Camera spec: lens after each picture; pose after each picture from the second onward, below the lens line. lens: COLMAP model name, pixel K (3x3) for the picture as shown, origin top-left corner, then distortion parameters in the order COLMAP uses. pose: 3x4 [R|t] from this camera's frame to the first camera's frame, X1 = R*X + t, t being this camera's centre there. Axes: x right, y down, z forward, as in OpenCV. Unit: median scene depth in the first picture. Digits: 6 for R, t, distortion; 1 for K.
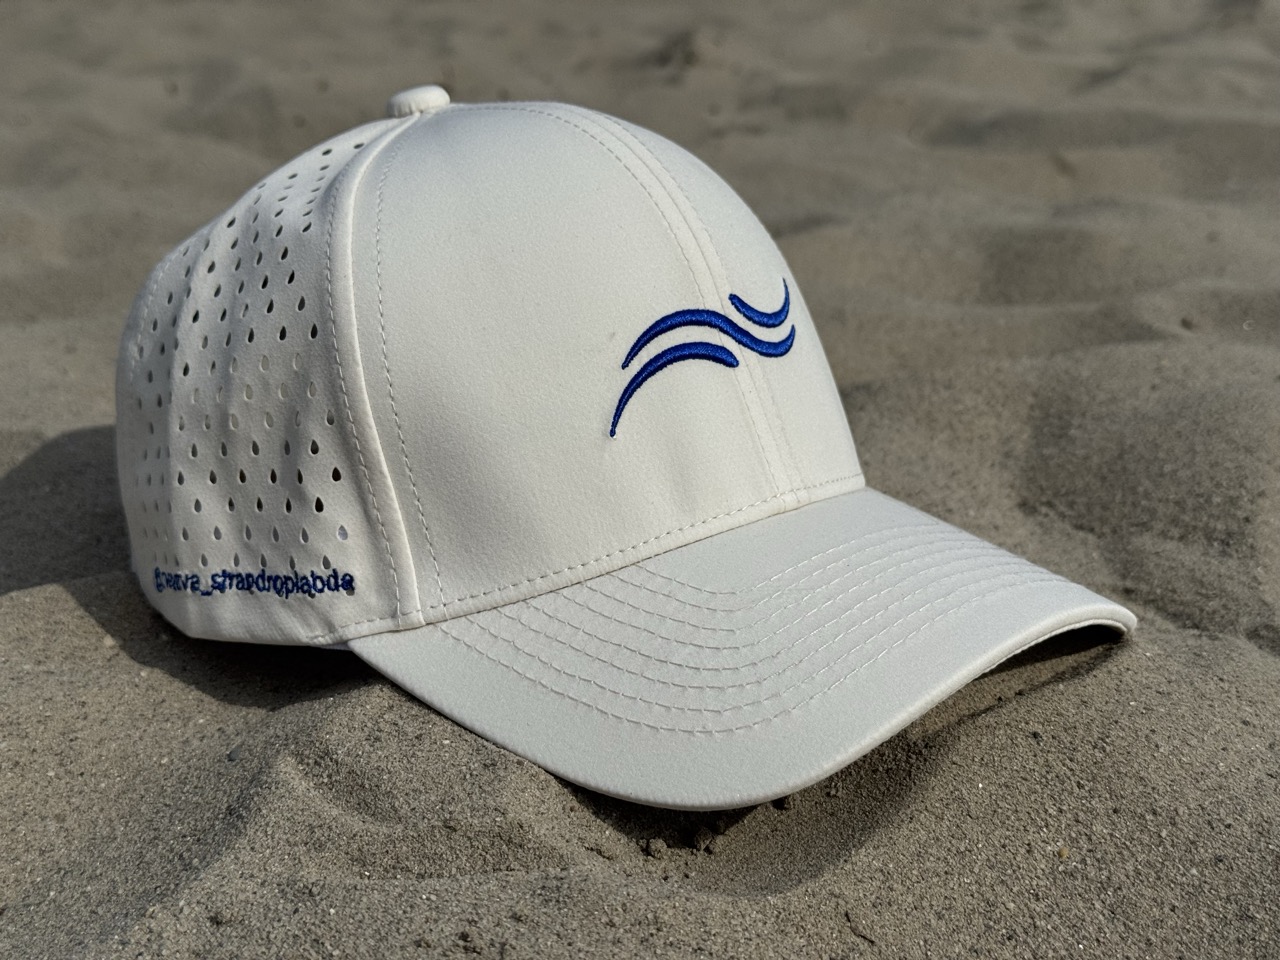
lens RADIAL K [[1835.5, 0, 640.0], [0, 1835.5, 480.0], [0, 0, 1]] dist [0.208178, -0.575007]
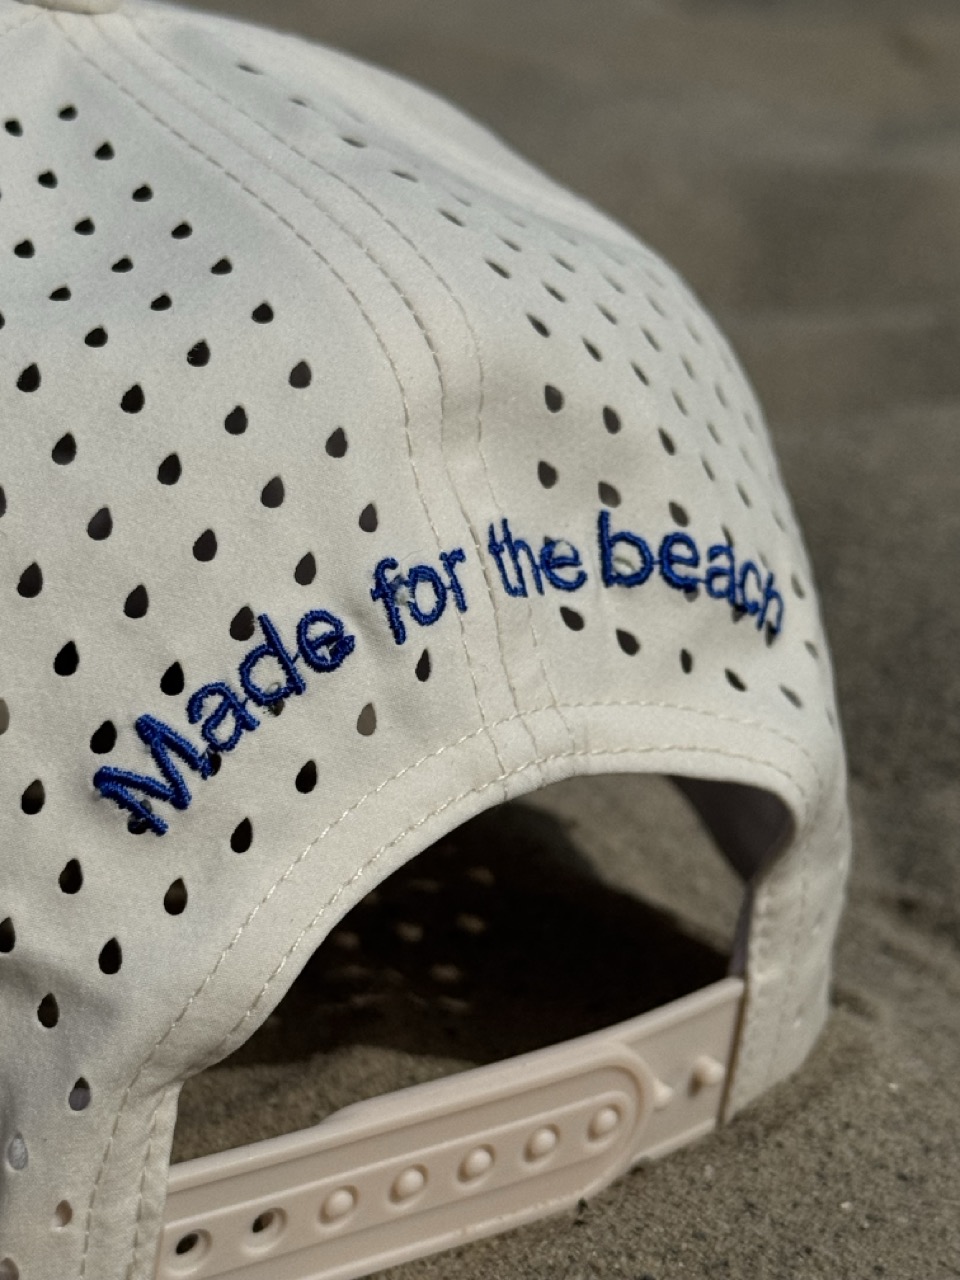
lens RADIAL K [[3011.6, 0, 497.1], [0, 3011.6, 644.5], [0, 0, 1]] dist [0.119525, 0.508969]
pose [[0.998015, -0.004025, 0.062846, 0.120331], [0.001590, 0.999248, 0.038735, -0.062607], [-0.062955, -0.038558, 0.997271, 0.197557]]
